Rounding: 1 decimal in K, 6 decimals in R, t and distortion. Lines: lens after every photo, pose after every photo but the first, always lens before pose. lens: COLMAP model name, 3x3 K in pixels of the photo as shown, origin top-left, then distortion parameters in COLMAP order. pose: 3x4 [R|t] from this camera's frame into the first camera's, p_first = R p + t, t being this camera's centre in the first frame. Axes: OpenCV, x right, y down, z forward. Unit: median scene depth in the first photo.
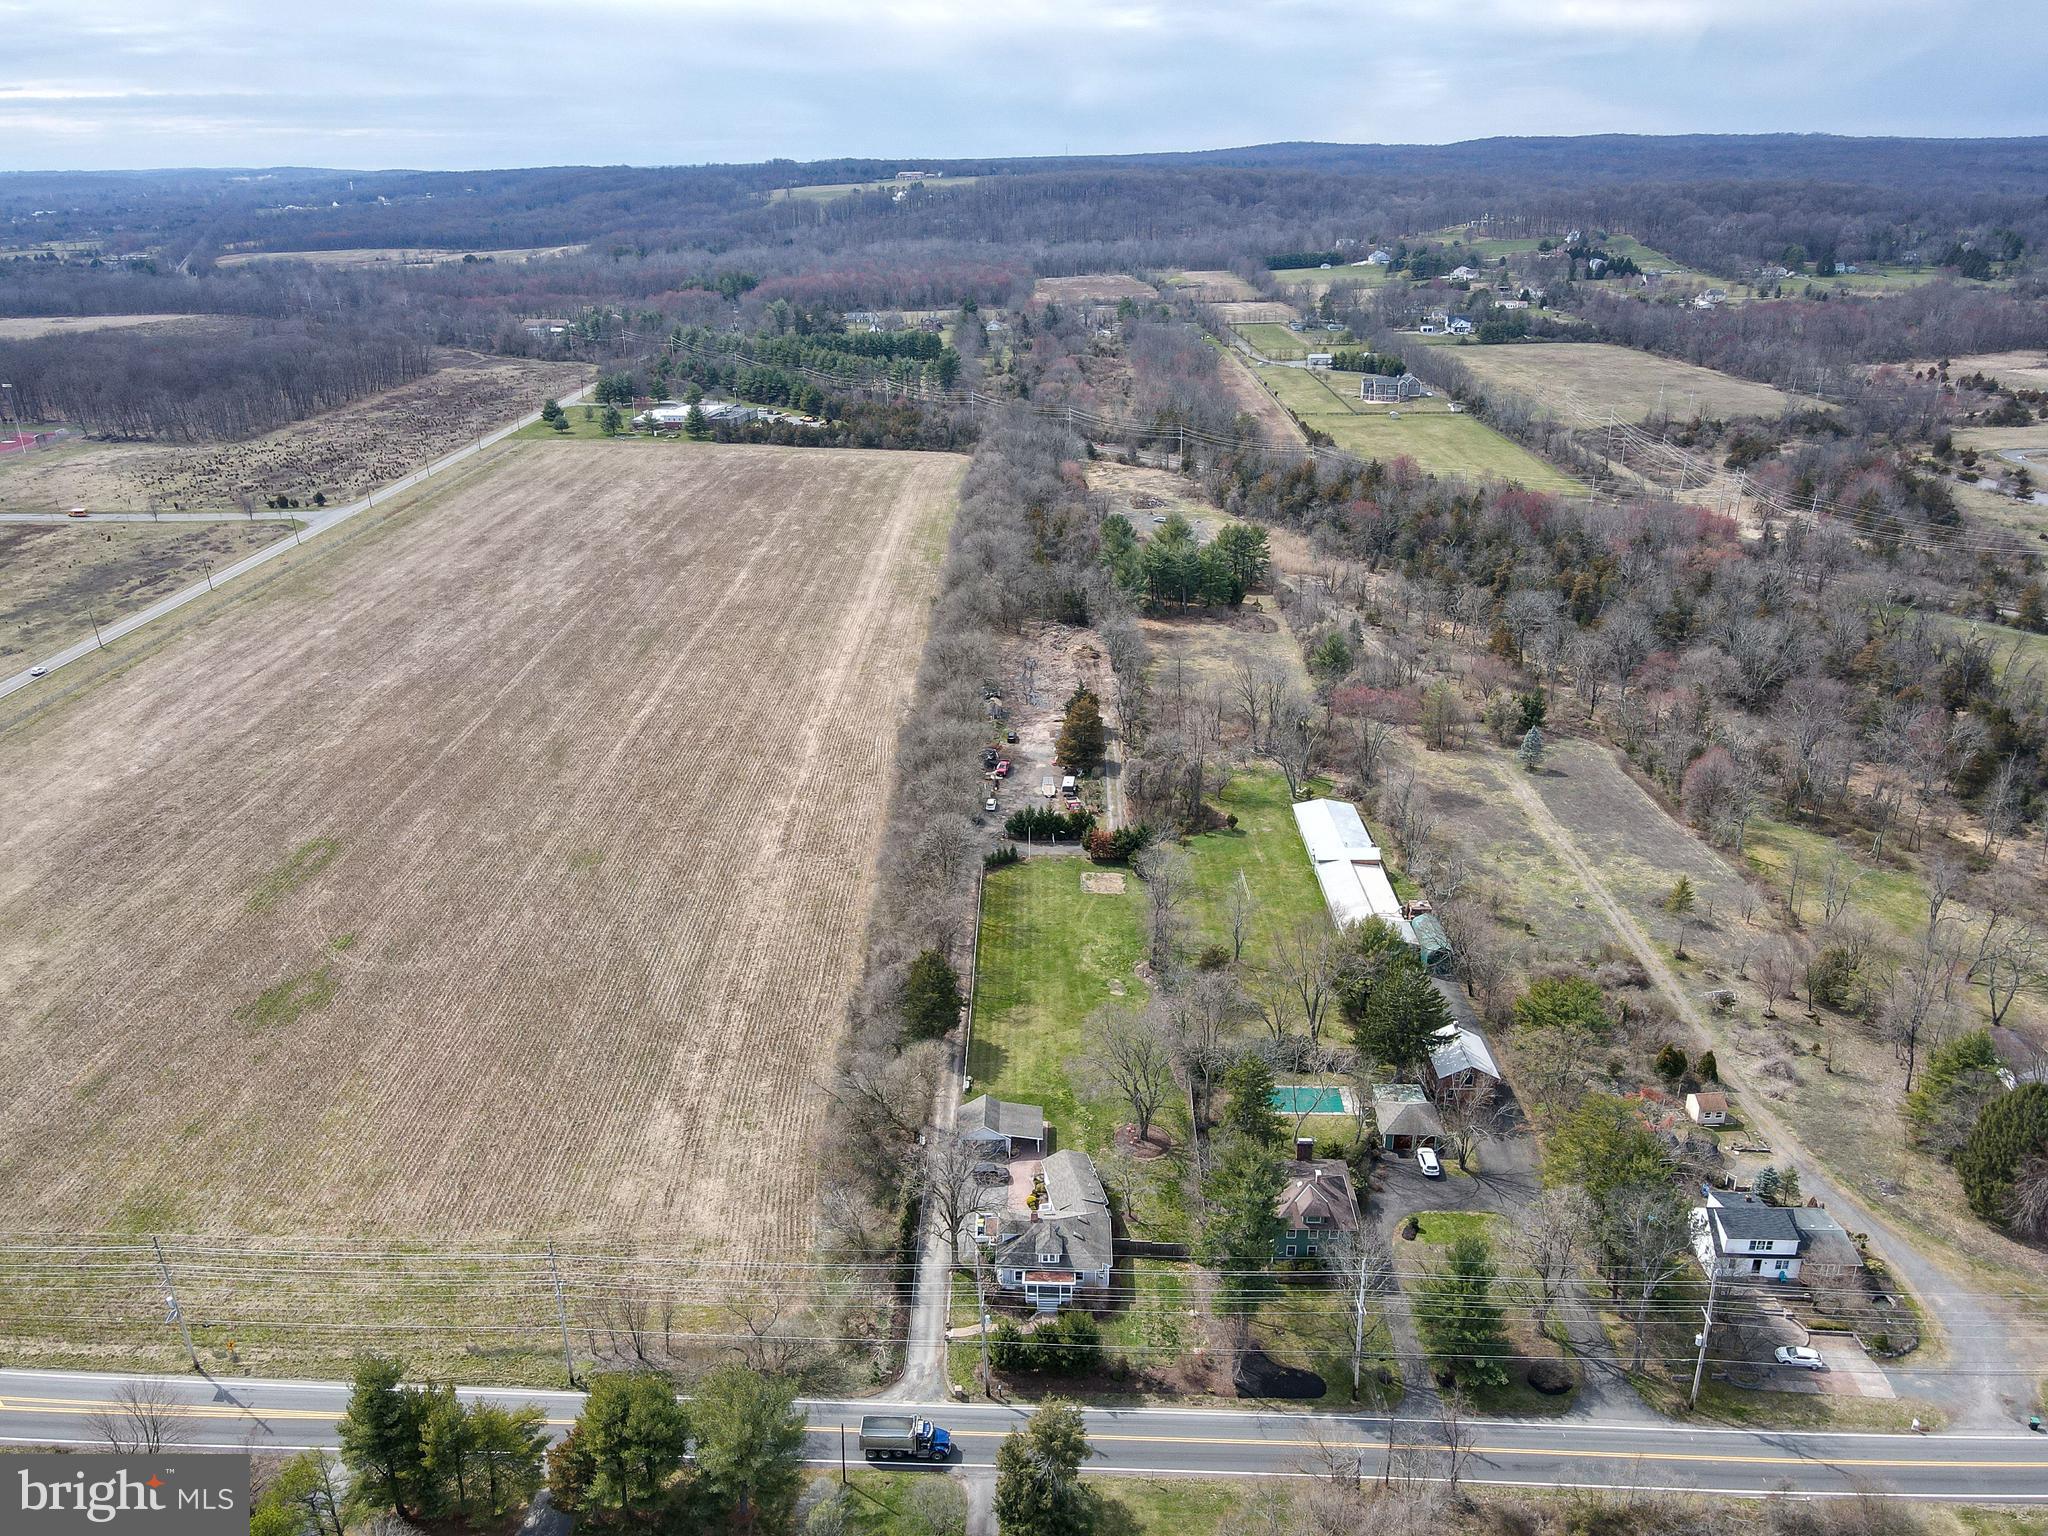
lens RADIAL K [[1502.5, 0, 1013.7], [0, 1502.5, 766.5], [0, 0, 1]] dist [-0.014518, 0.052524]
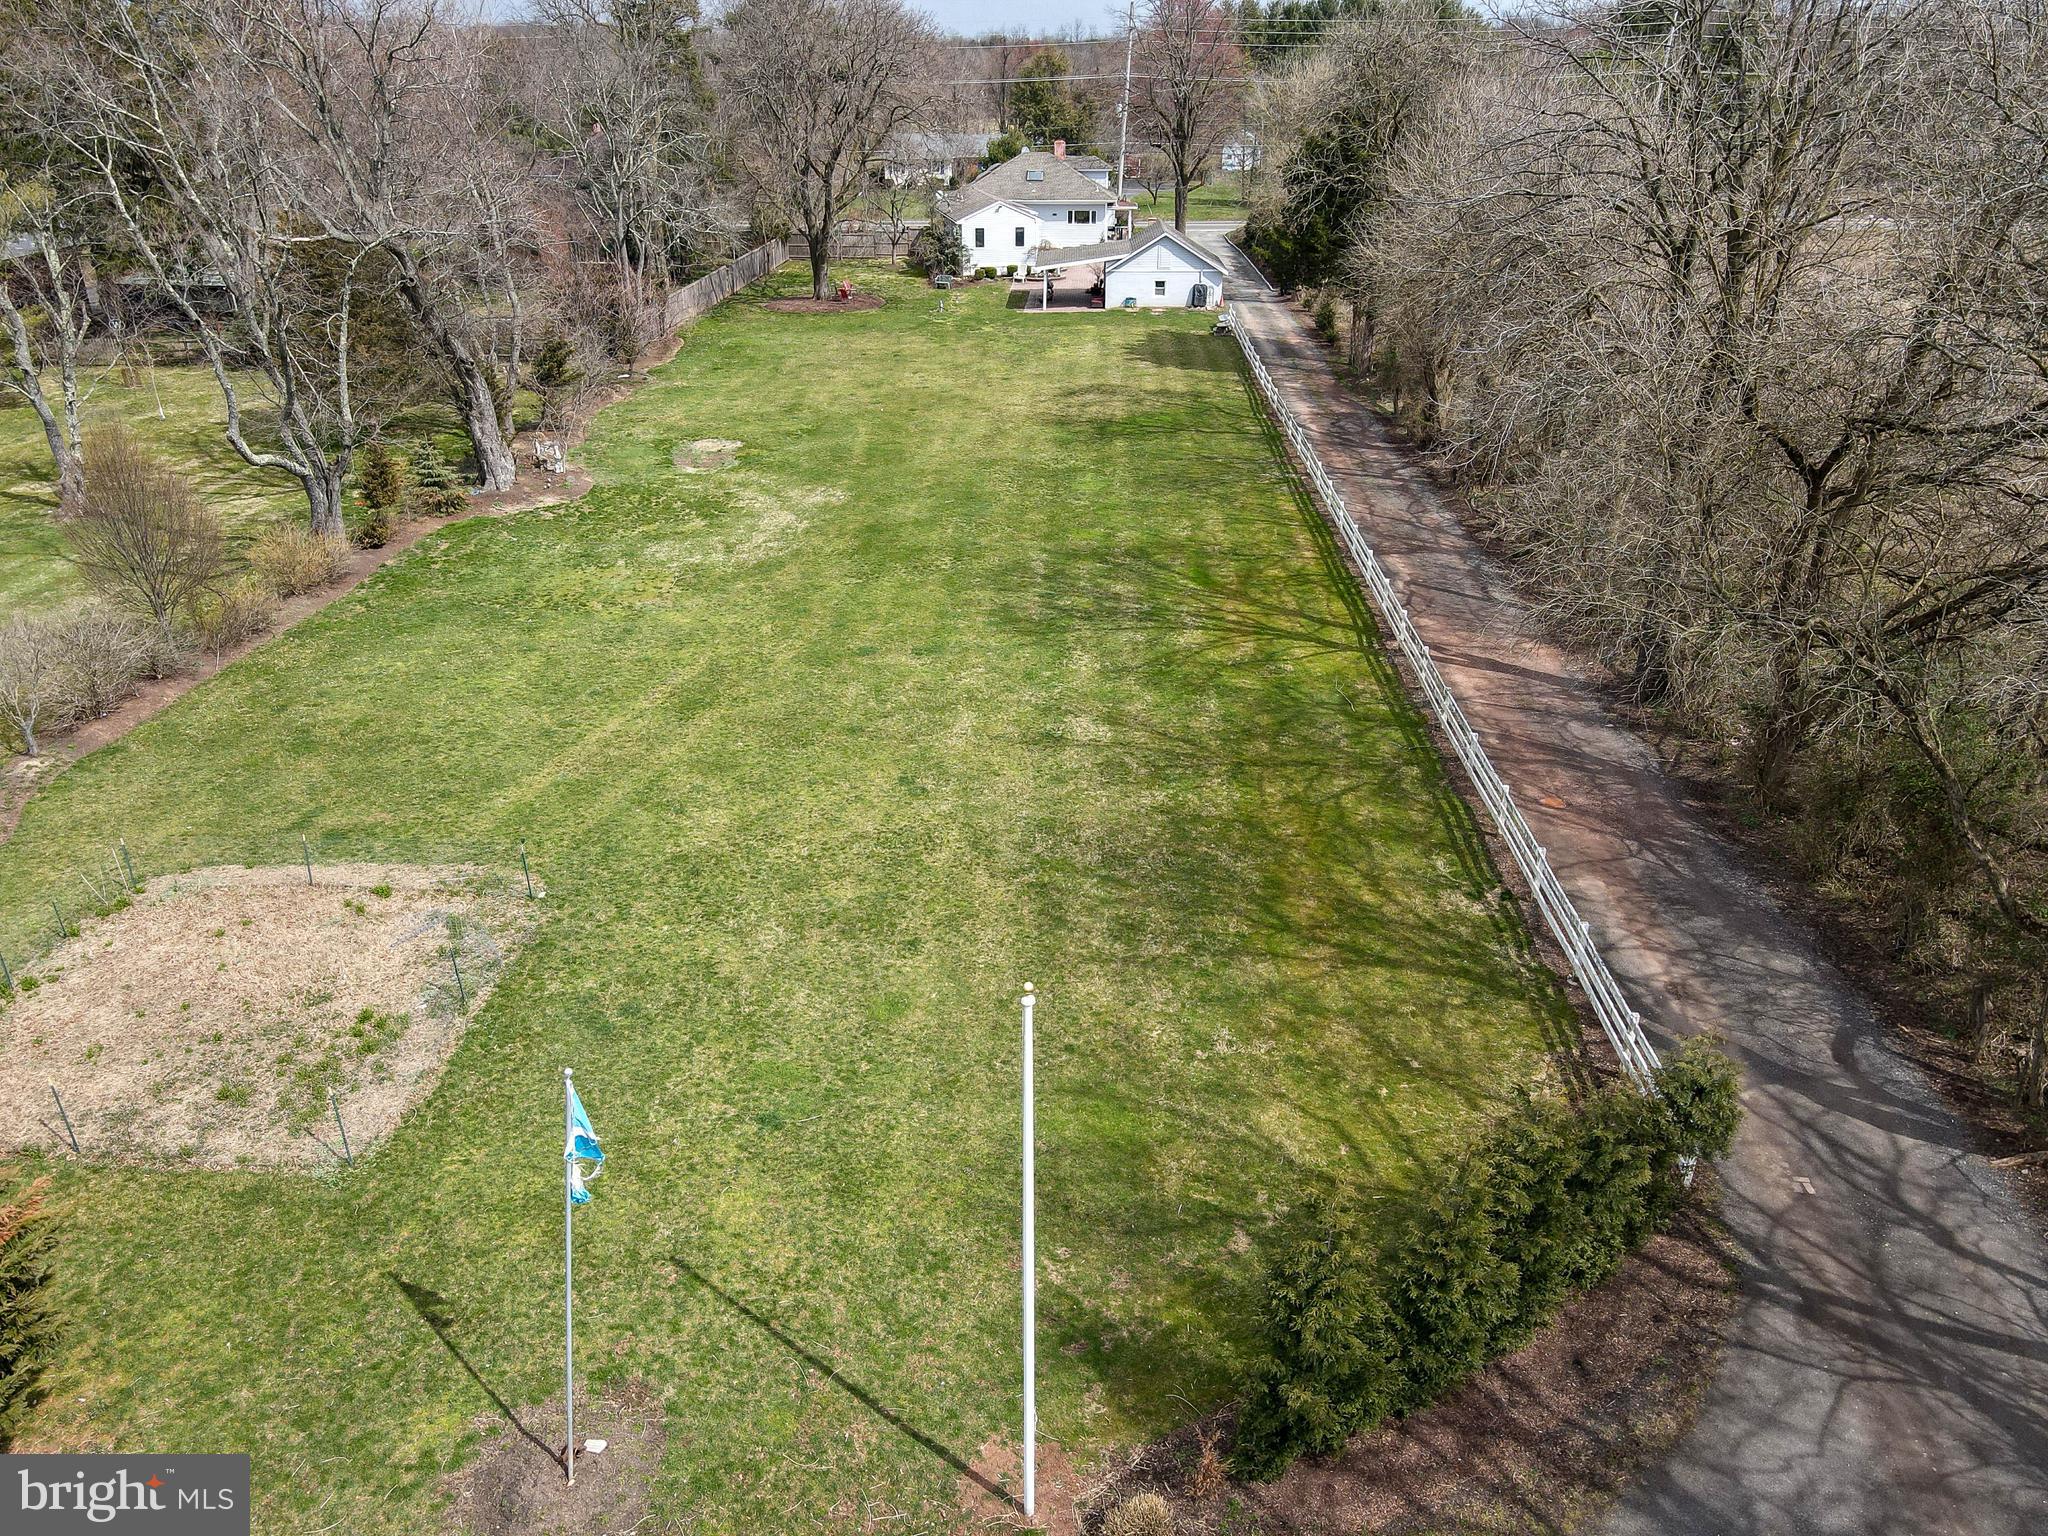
lens RADIAL K [[1502.5, 0, 1013.7], [0, 1502.5, 766.5], [0, 0, 1]] dist [-0.014518, 0.052524]
pose [[-0.999639, -0.001636, 0.026817, 0.010910], [0.018746, 0.672529, 0.739833, 0.000403], [-0.019246, 0.740069, -0.672256, 1.138159]]
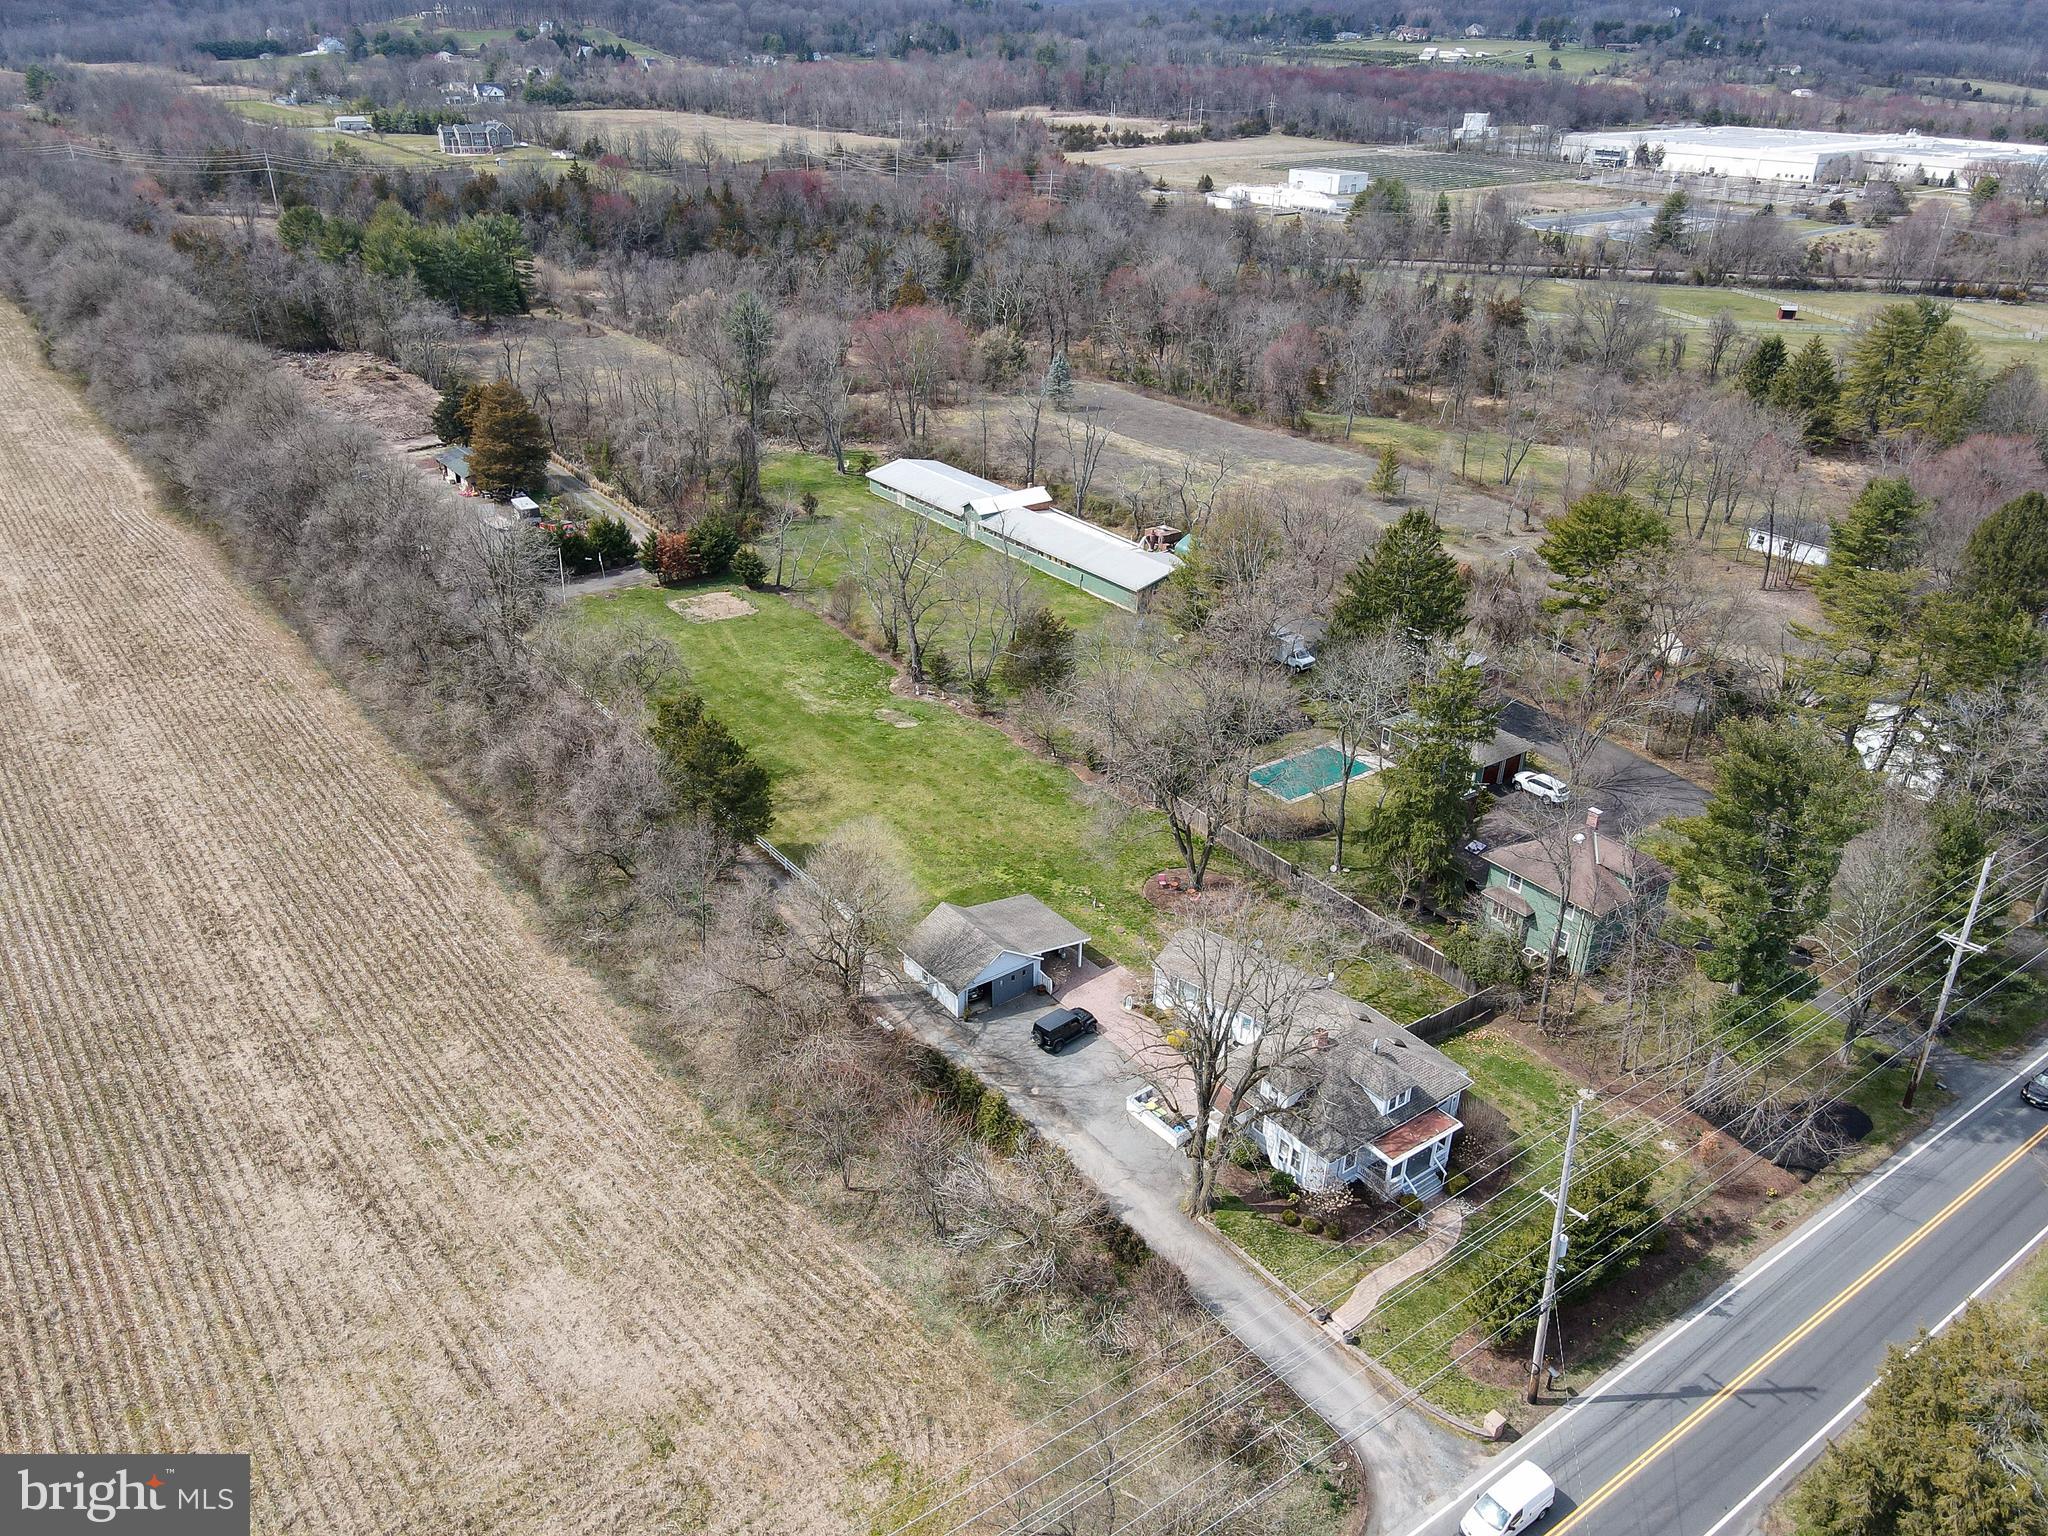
lens RADIAL K [[1502.5, 0, 1013.7], [0, 1502.5, 766.5], [0, 0, 1]] dist [-0.014518, 0.052524]
pose [[0.788680, -0.252602, 0.560514, -0.224380], [0.206021, 0.967570, 0.146161, 0.082561], [-0.579257, 0.000203, 0.815145, 0.455655]]
